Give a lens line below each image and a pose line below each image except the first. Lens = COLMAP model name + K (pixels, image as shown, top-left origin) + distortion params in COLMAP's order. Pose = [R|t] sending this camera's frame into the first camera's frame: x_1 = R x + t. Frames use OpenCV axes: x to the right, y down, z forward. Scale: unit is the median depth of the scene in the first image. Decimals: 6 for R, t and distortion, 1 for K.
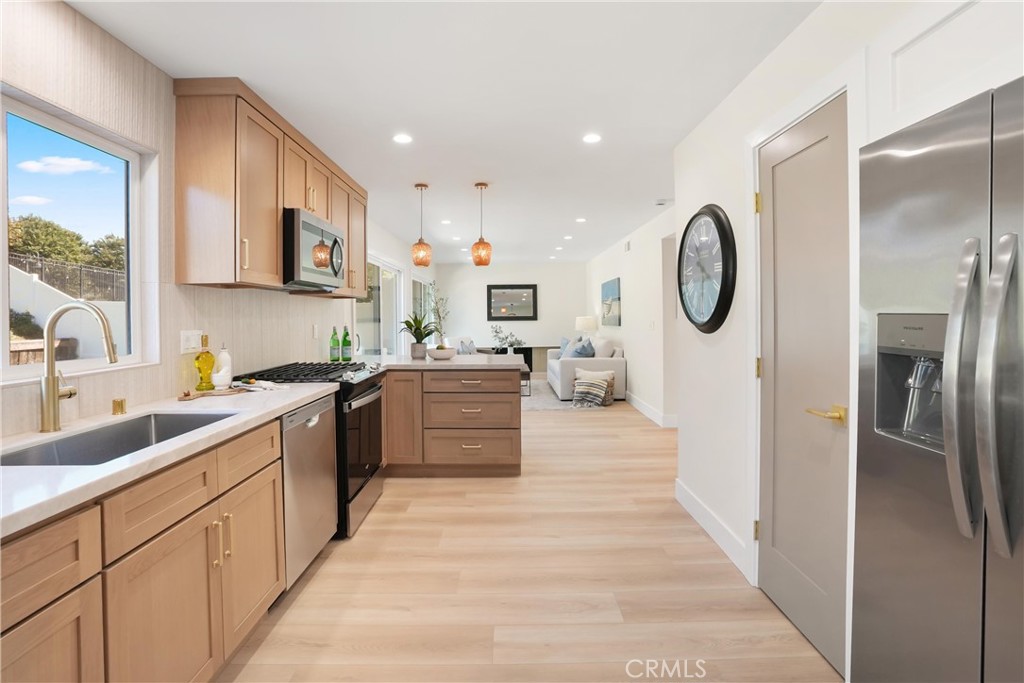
lens RADIAL K [[494.5, 0, 519.6], [0, 494.5, 320.5], [0, 0, 1]] dist [-0.067132, 0.017573]
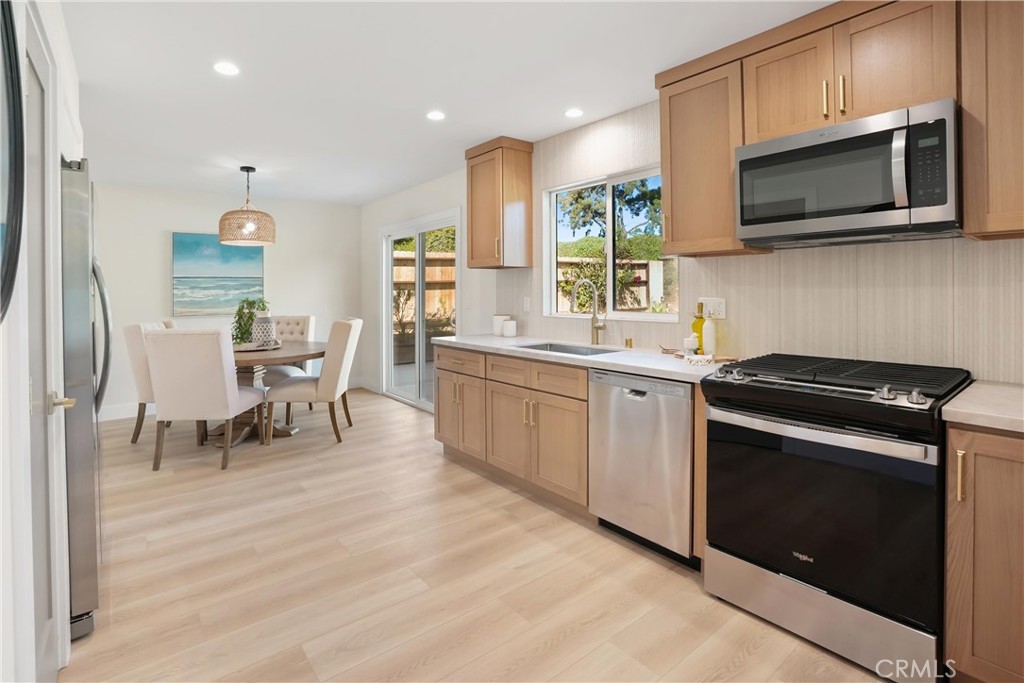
lens RADIAL K [[494.5, 0, 513.9], [0, 494.5, 291.4], [0, 0, 1]] dist [-0.067132, 0.017573]
pose [[-0.795234, 0.016016, -0.606091, 0.315379], [0.008216, 0.999844, 0.015640, -0.014256], [0.606247, 0.007458, -0.795241, 1.433262]]
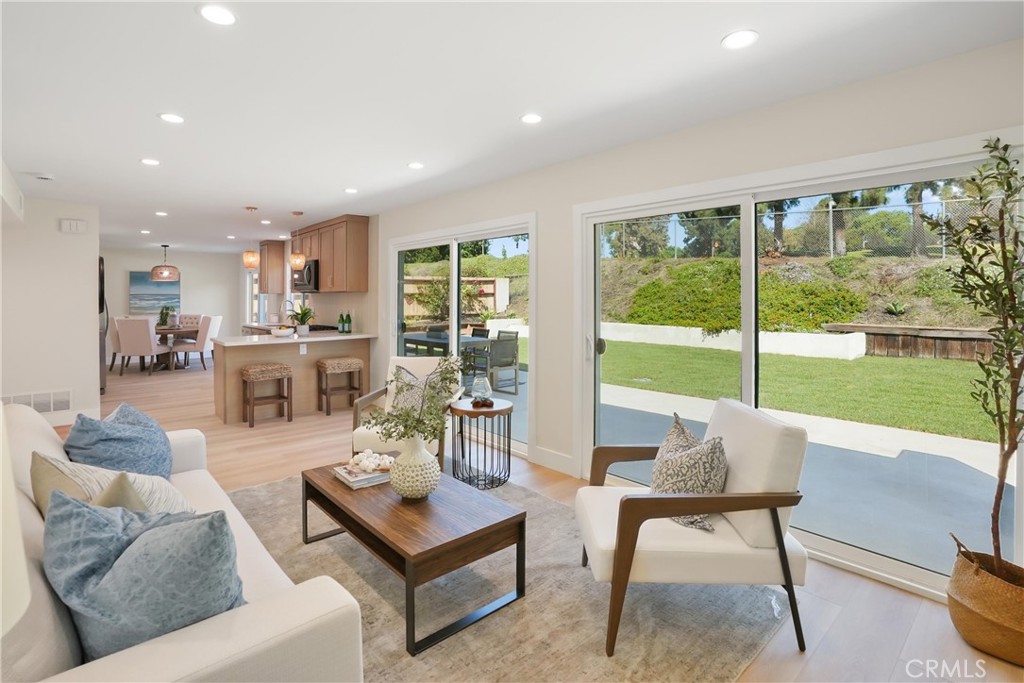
lens RADIAL K [[494.5, 0, 523.8], [0, 494.5, 298.0], [0, 0, 1]] dist [-0.067132, 0.017573]
pose [[-0.754557, 0.012135, -0.656122, 0.353671], [0.001288, 0.999854, 0.017011, -0.082556], [0.656233, 0.011991, -0.754463, 3.862970]]
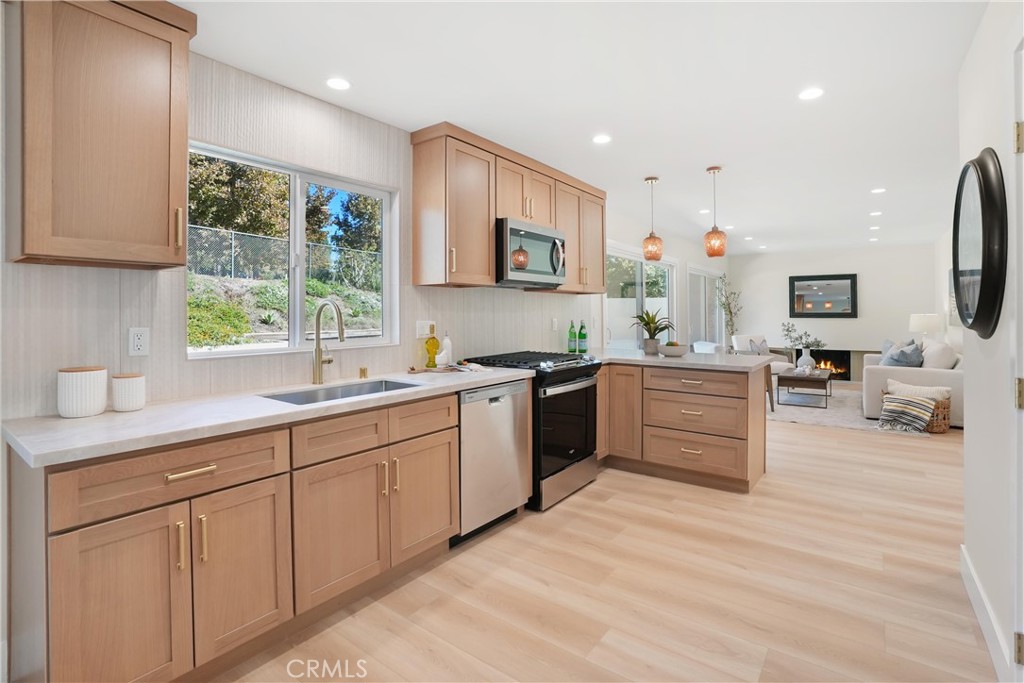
lens RADIAL K [[494.5, 0, 503.5], [0, 494.5, 314.0], [0, 0, 1]] dist [-0.067132, 0.017573]
pose [[0.780147, 0.009432, -0.625525, 0.283639], [-0.011672, 0.999932, 0.000519, -0.001093], [0.625488, 0.006896, 0.780204, 0.073117]]
